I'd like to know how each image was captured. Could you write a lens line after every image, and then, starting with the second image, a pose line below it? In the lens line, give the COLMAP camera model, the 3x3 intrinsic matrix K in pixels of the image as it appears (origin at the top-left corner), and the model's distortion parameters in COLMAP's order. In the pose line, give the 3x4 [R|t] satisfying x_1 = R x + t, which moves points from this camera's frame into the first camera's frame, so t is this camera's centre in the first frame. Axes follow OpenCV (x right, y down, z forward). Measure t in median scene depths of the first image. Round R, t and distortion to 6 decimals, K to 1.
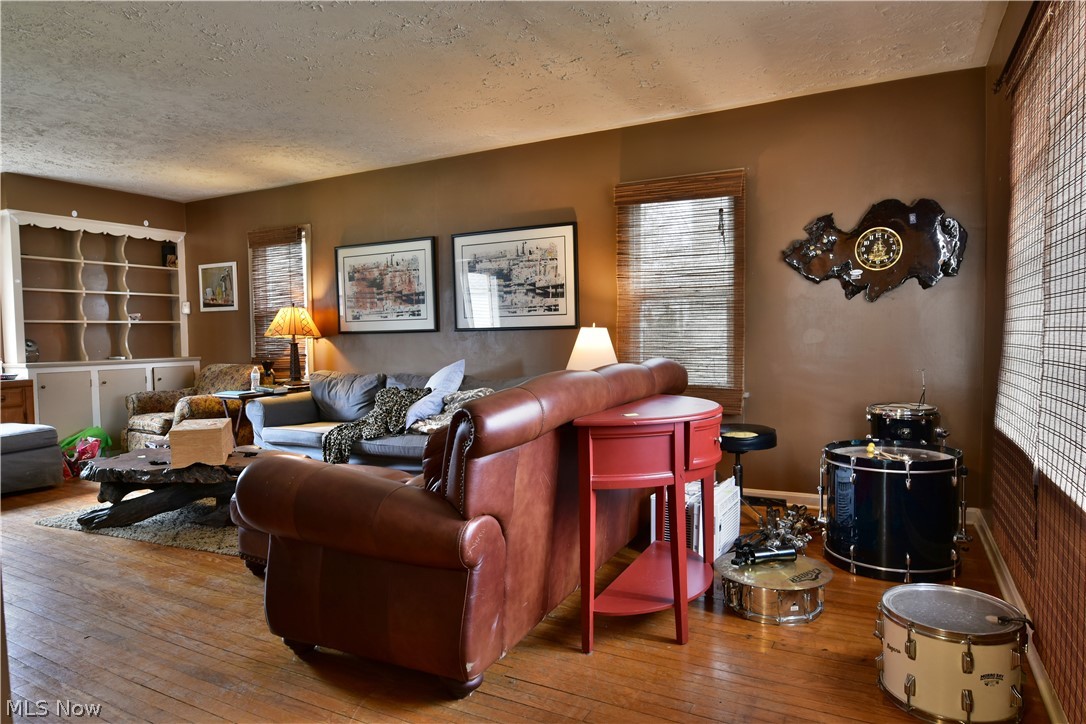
lens RADIAL K [[660.5, 0, 543.1], [0, 660.5, 364.5], [0, 0, 1]] dist [-0.009110, -0.006435]
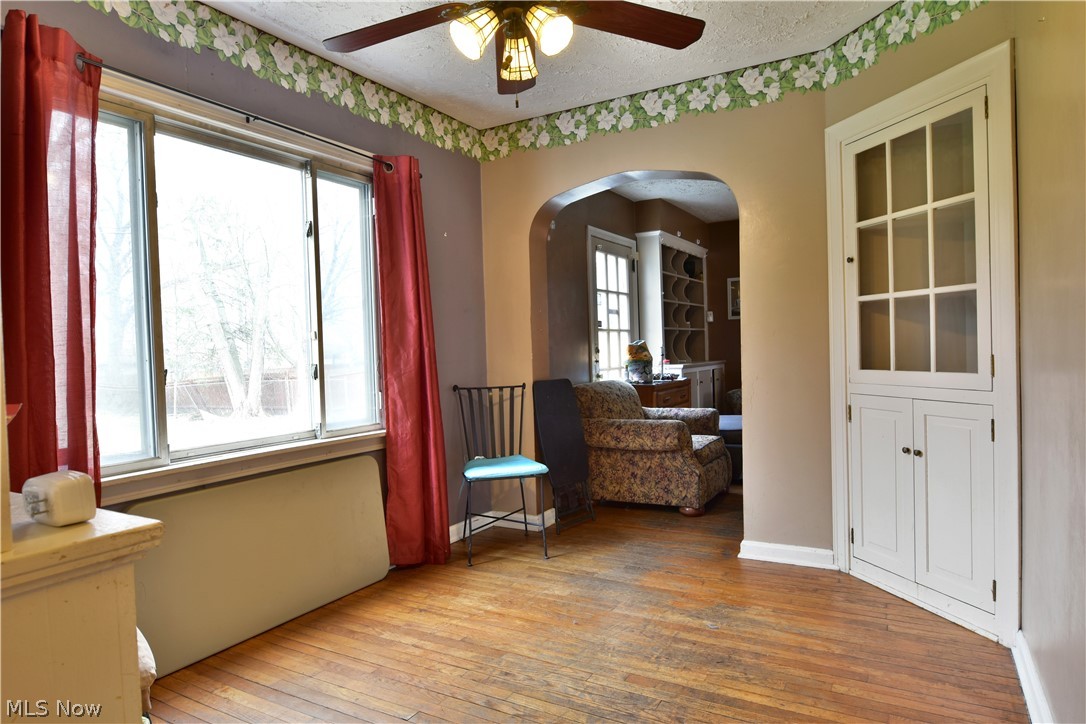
lens RADIAL K [[660.5, 0, 546.1], [0, 660.5, 362.8], [0, 0, 1]] dist [-0.009110, -0.006435]
pose [[0.999506, -0.015736, -0.027190, -1.093748], [0.015001, 0.999522, -0.027016, 0.025346], [0.027602, 0.026595, 0.999265, -0.172988]]
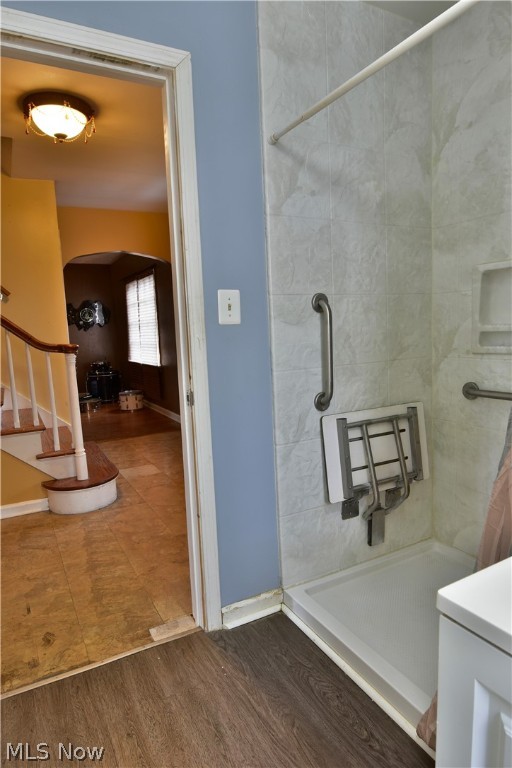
lens RADIAL K [[467.1, 0, 256.4], [0, 467.1, 387.7], [0, 0, 1]] dist [-0.009110, -0.006435]
pose [[0.550906, -0.115120, 0.826590, -0.756329], [0.073624, 0.993283, 0.089266, 0.029478], [-0.831314, 0.011680, 0.555681, -0.757300]]
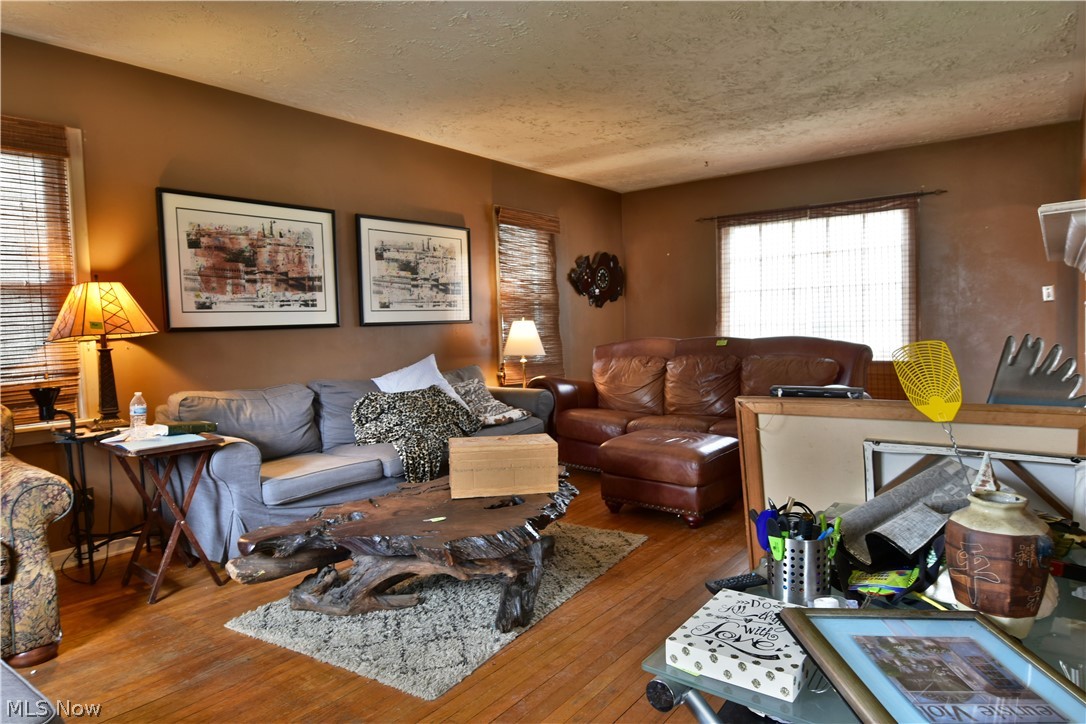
lens RADIAL K [[660.5, 0, 545.2], [0, 660.5, 364.8], [0, 0, 1]] dist [-0.009110, -0.006435]
pose [[0.164685, -0.050889, 0.985033, -1.003313], [0.073709, 0.996511, 0.039159, -0.016806], [-0.983588, 0.066157, 0.167861, 0.660549]]
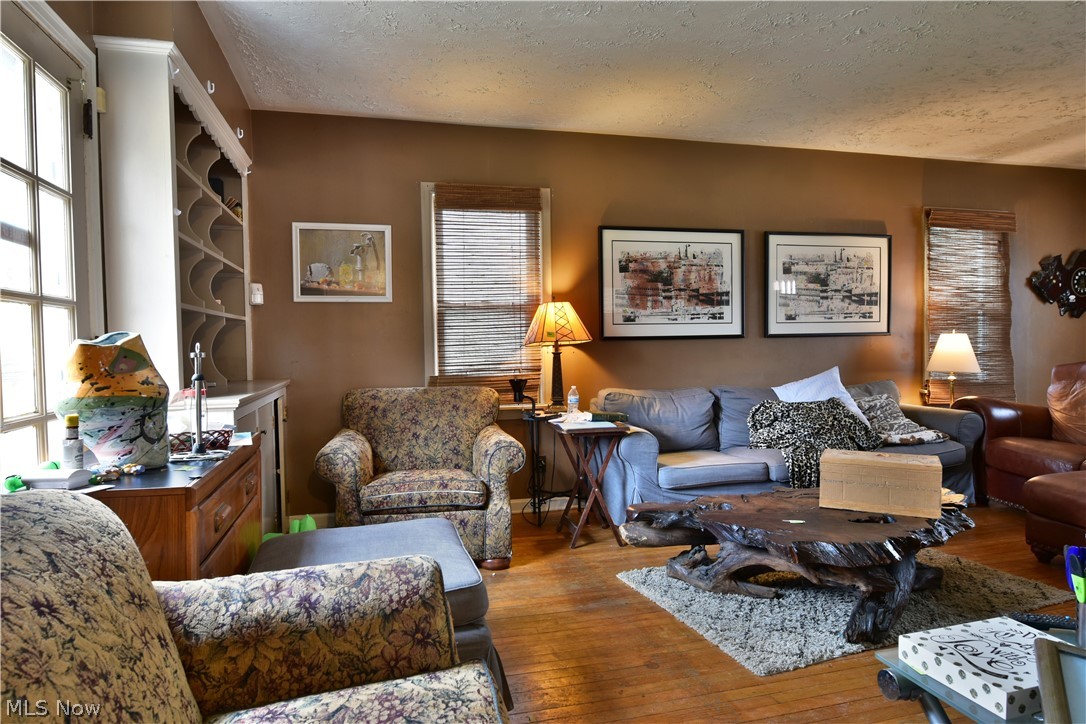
lens RADIAL K [[660.5, 0, 545.8], [0, 660.5, 364.7], [0, 0, 1]] dist [-0.009110, -0.006435]
pose [[0.730785, -0.017399, 0.682386, -1.035231], [0.035658, 0.999283, -0.012708, -0.012374], [-0.681675, 0.033620, 0.730882, 0.576819]]
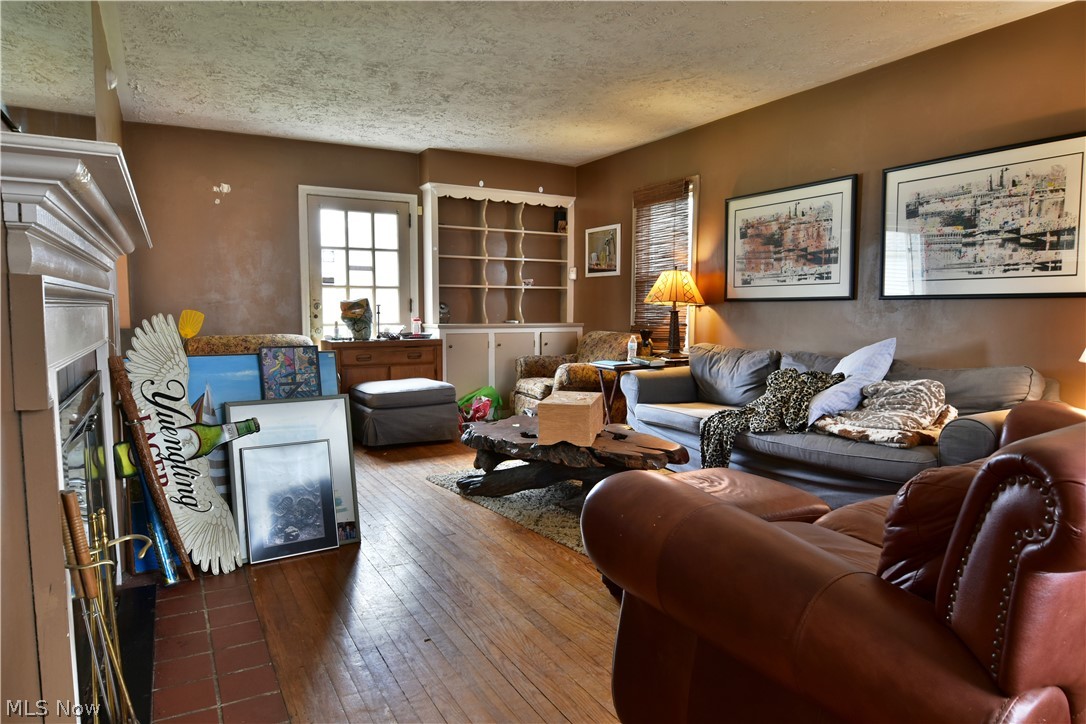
lens RADIAL K [[660.5, 0, 544.8], [0, 660.5, 365.6], [0, 0, 1]] dist [-0.009110, -0.006435]
pose [[0.849177, 0.064140, -0.524199, -0.062939], [-0.040592, 0.997588, 0.056305, -0.002085], [0.526546, -0.026535, 0.849732, 0.171706]]
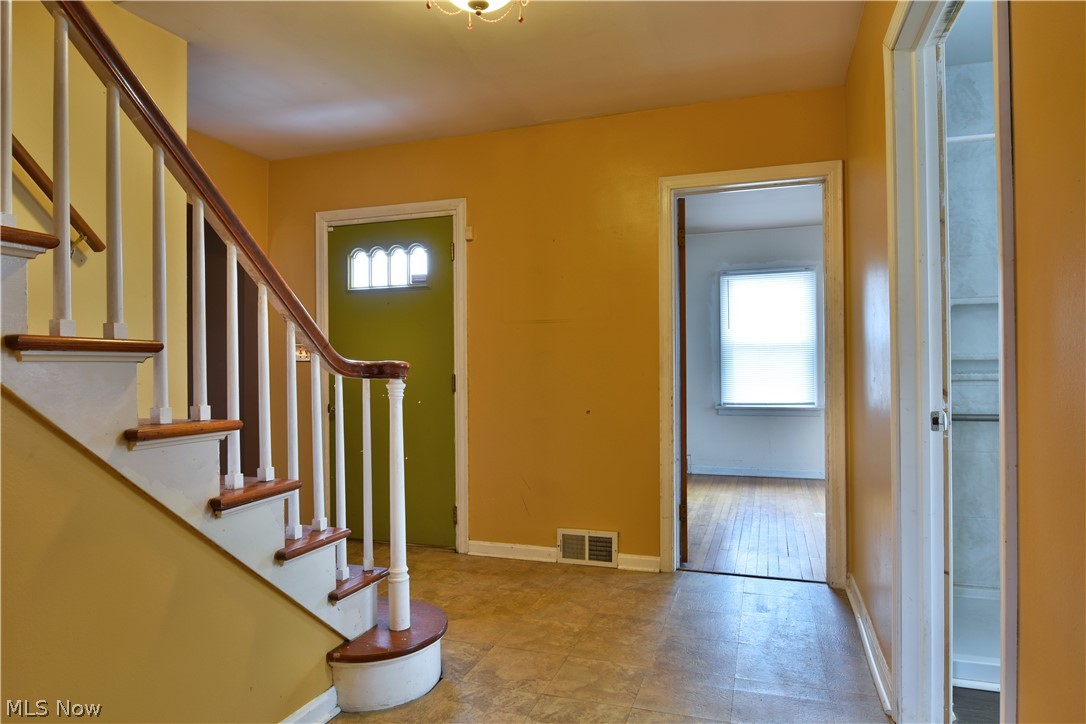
lens RADIAL K [[660.5, 0, 545.3], [0, 660.5, 363.7], [0, 0, 1]] dist [-0.009110, -0.006435]
pose [[-0.162305, 0.021220, 0.986513, -0.849183], [0.055587, 0.998378, -0.012329, 0.021347], [-0.985174, 0.052836, -0.163221, -0.219404]]
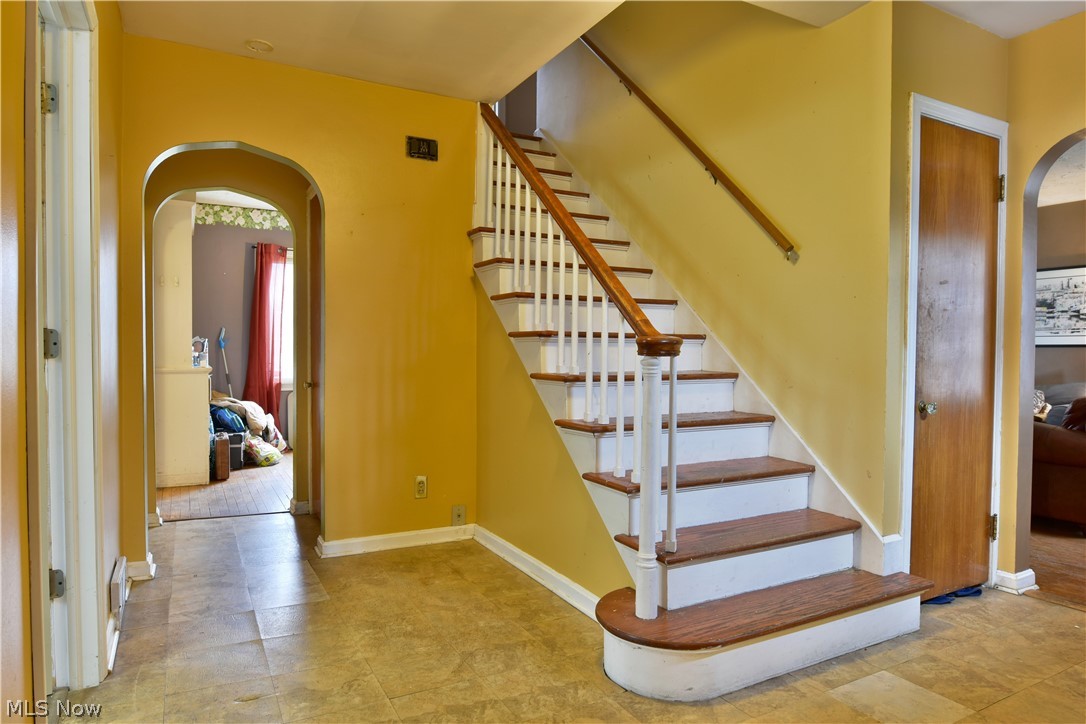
lens RADIAL K [[660.5, 0, 545.1], [0, 660.5, 363.8], [0, 0, 1]] dist [-0.009110, -0.006435]
pose [[0.835949, 0.033801, -0.547766, -0.176093], [-0.044492, 0.998990, -0.006255, 0.032678], [0.547001, 0.029600, 0.836608, -0.605050]]
